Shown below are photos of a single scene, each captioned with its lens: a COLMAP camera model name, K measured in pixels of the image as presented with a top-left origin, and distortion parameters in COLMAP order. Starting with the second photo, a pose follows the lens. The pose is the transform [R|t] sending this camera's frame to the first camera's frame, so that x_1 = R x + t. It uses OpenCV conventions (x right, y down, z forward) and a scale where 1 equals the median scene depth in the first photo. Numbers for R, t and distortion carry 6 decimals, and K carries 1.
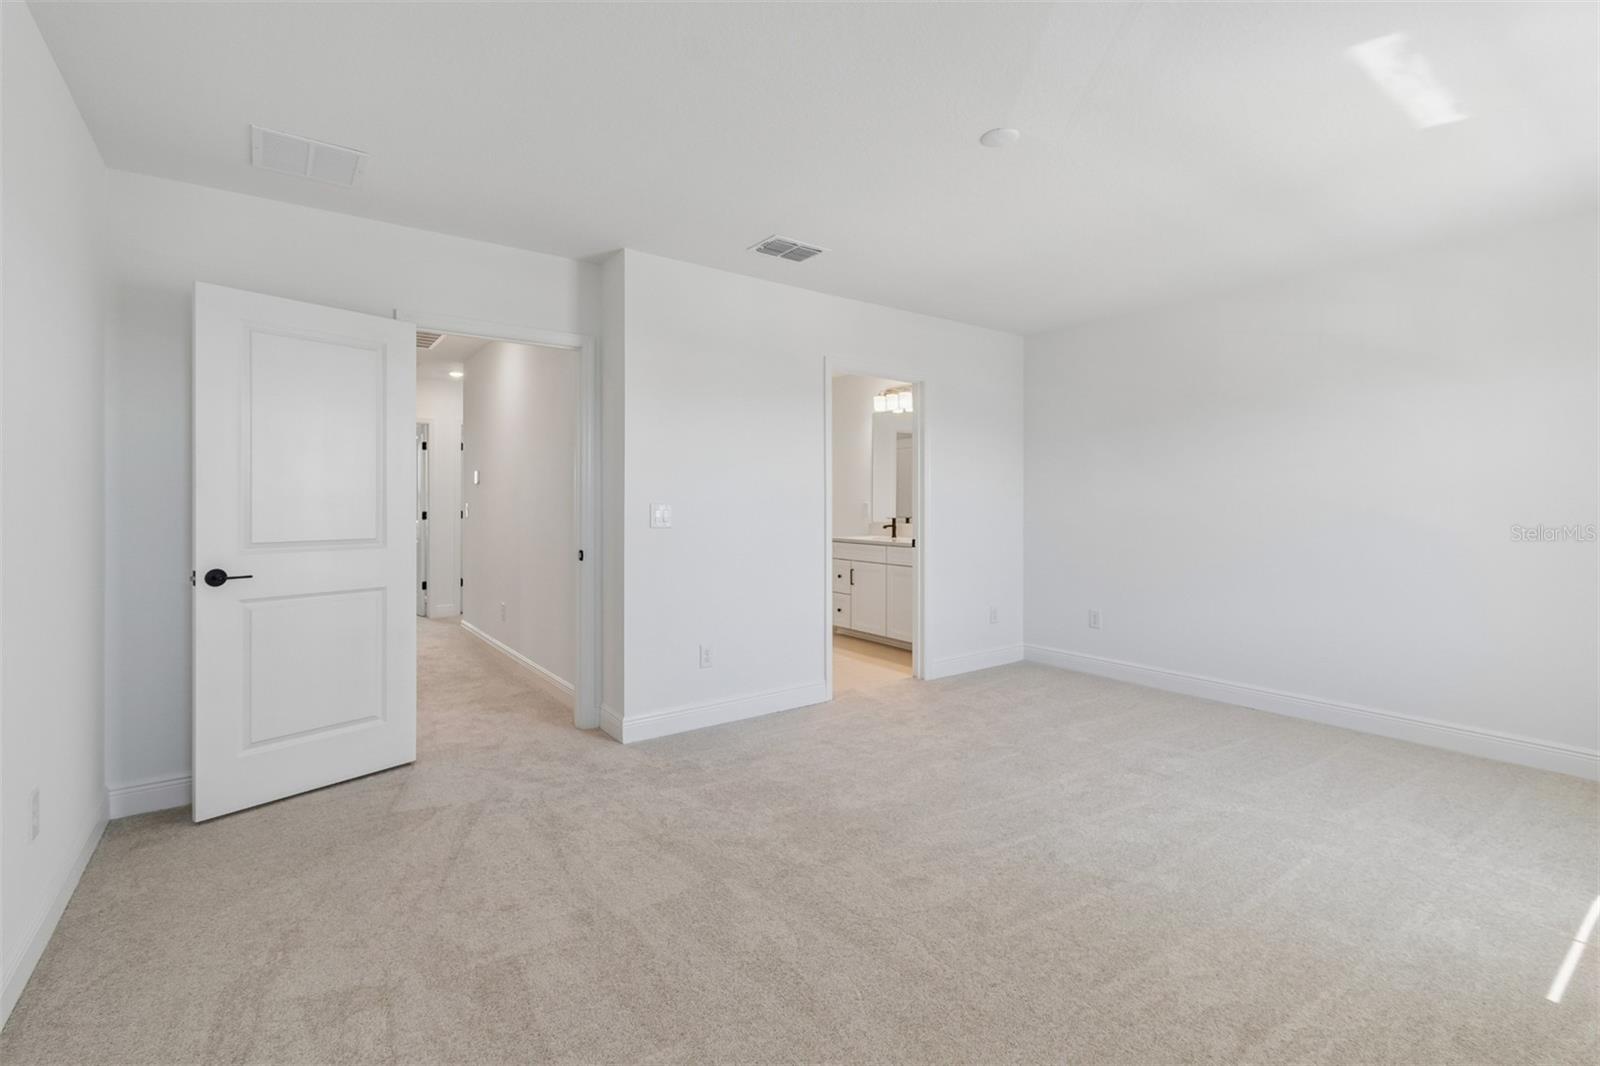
lens RADIAL K [[718.9, 0, 805.3], [0, 718.9, 514.5], [0, 0, 1]] dist [0.002272, 0.000174]
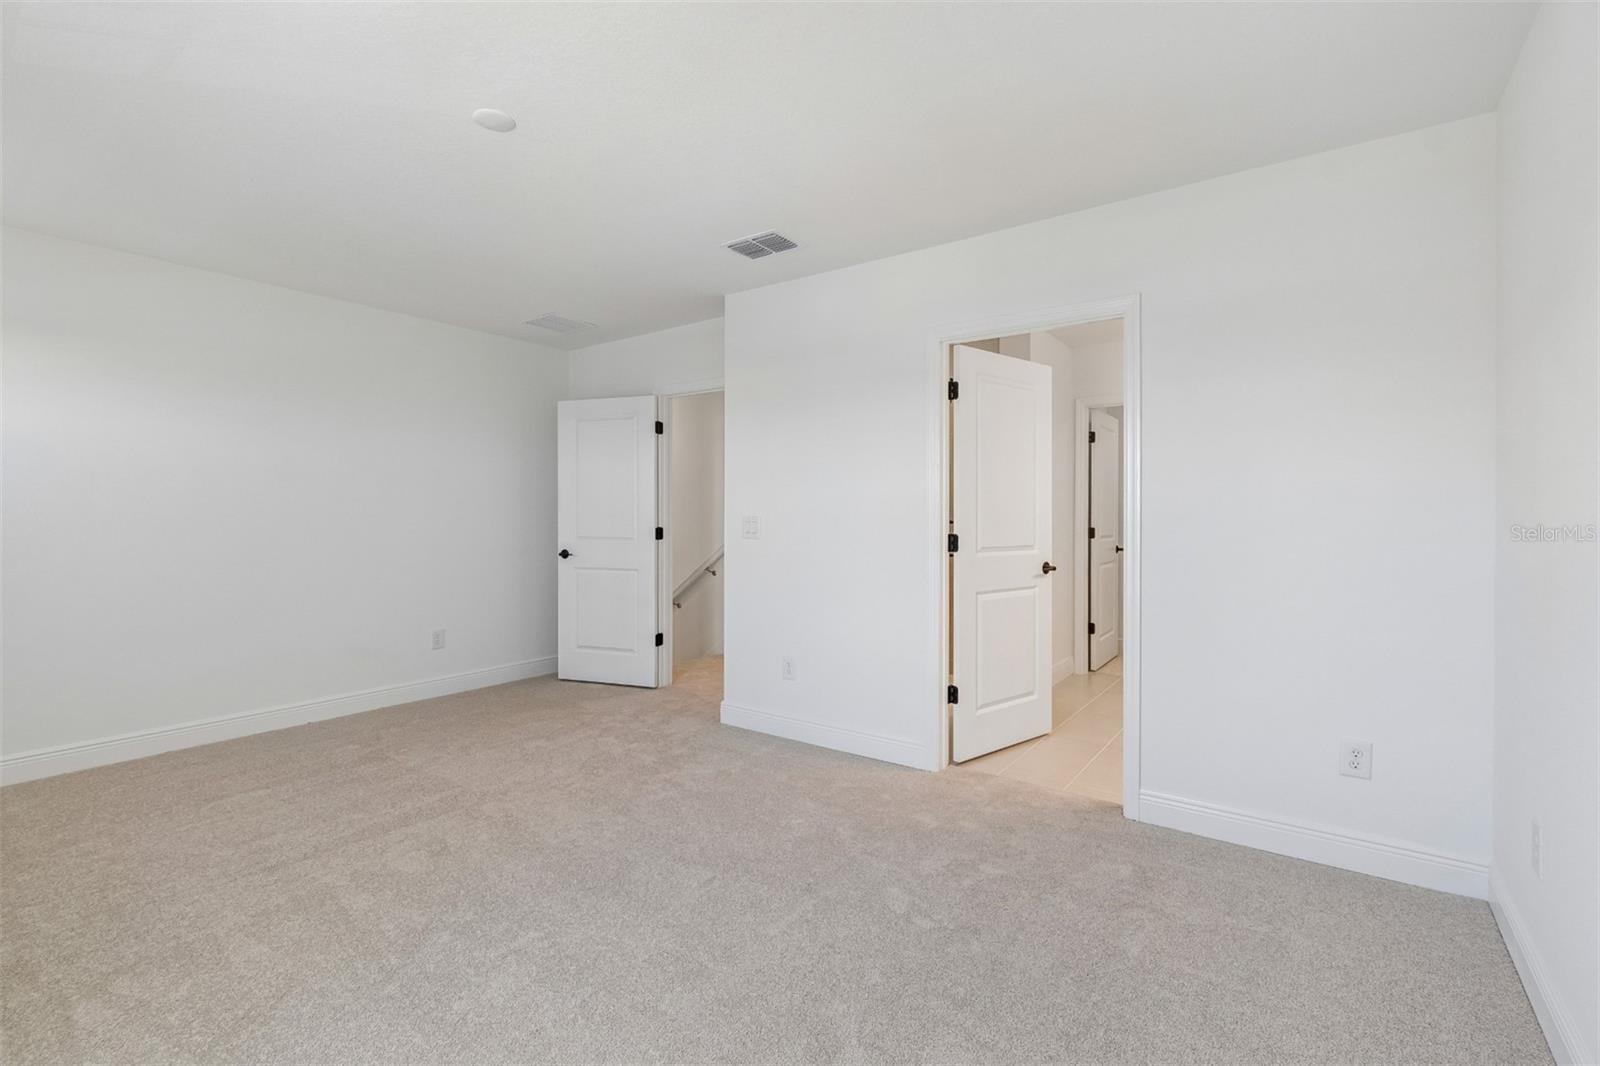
lens RADIAL K [[718.9, 0, 805.3], [0, 718.9, 514.5], [0, 0, 1]] dist [0.002272, 0.000174]
pose [[0.309932, 0.007157, -0.950732, 1.118223], [-0.008290, 0.999954, 0.004825, -0.031607], [0.950723, 0.006386, 0.309977, 0.972275]]
